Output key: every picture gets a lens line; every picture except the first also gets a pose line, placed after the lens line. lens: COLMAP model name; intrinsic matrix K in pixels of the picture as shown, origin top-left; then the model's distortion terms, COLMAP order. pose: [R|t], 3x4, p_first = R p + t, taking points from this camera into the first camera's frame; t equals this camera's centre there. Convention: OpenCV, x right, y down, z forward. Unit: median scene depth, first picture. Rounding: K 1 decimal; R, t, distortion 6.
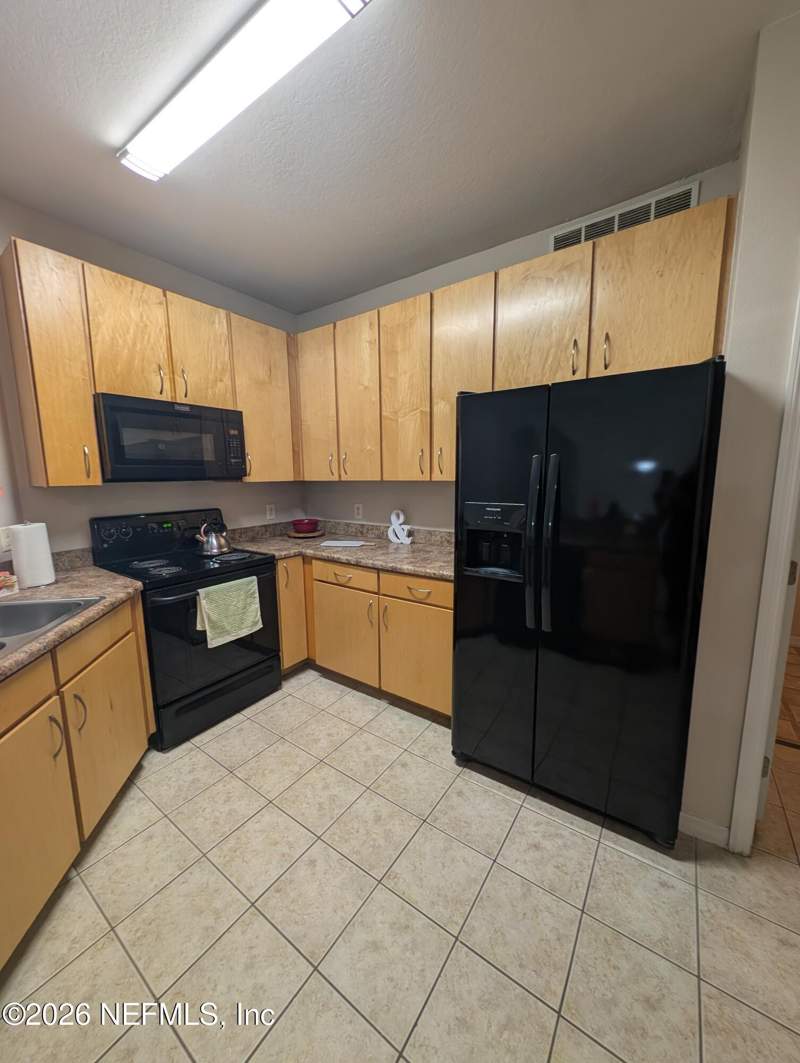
lens RADIAL K [[396.8, 0, 397.7], [0, 396.8, 530.5], [0, 0, 1]] dist [0.000182, -0.000484]
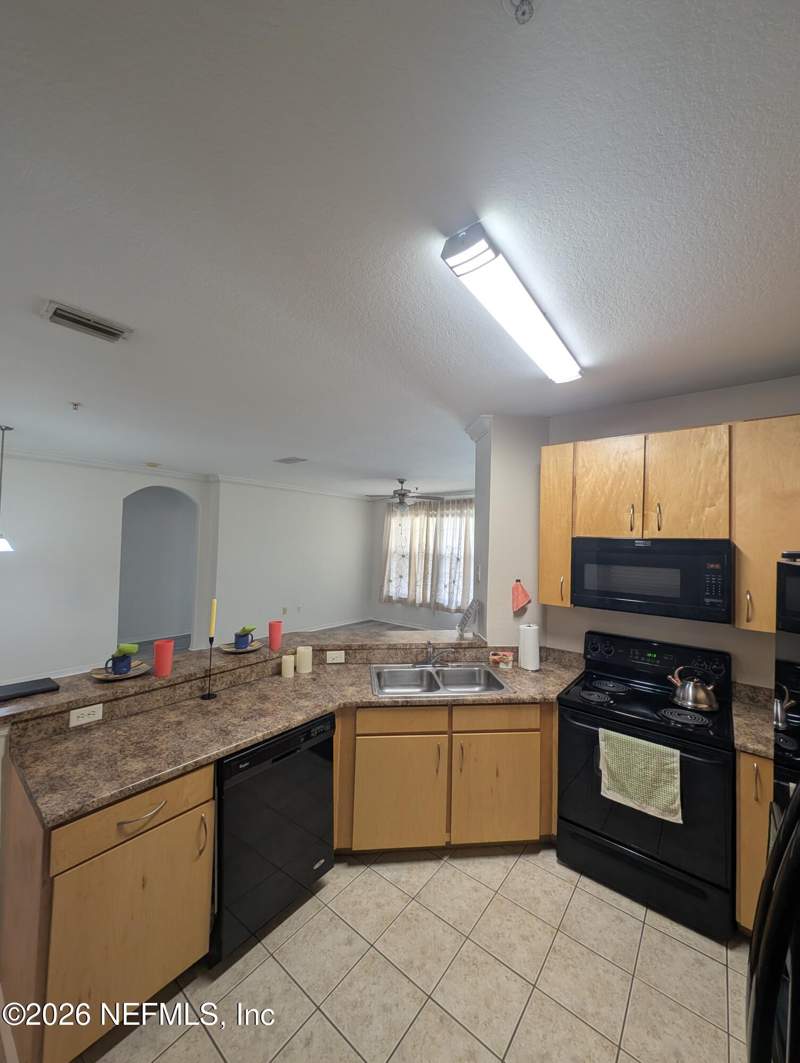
lens RADIAL K [[396.8, 0, 394.6], [0, 396.8, 527.4], [0, 0, 1]] dist [0.000182, -0.000484]
pose [[-0.055340, -0.024766, -0.998160, 0.465457], [-0.174136, 0.984611, -0.014775, -0.210211], [0.983165, 0.172998, -0.058801, 0.406678]]
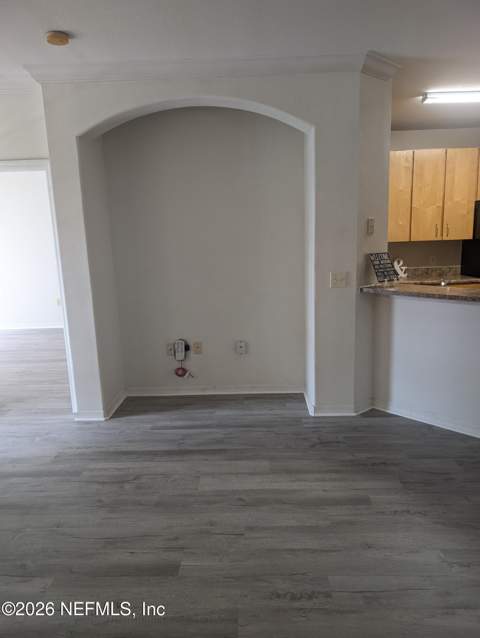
lens RADIAL K [[461.4, 0, 243.3], [0, 461.4, 319.3], [0, 0, 1]] dist [0.008740, -0.009097]
pose [[0.825434, -0.108522, 0.553969, -2.141637], [0.109683, 0.993477, 0.031189, 0.095076], [-0.553740, 0.035016, 0.831953, -0.400826]]
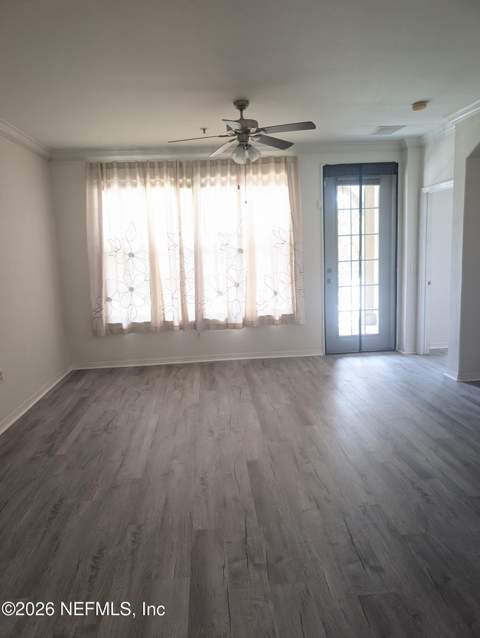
lens RADIAL K [[461.4, 0, 239.0], [0, 461.4, 321.8], [0, 0, 1]] dist [0.008740, -0.009097]
pose [[0.640786, 0.099735, -0.761214, -0.780146], [-0.079635, 0.994812, 0.063305, 0.128819], [0.763578, 0.020054, 0.645404, -0.837035]]
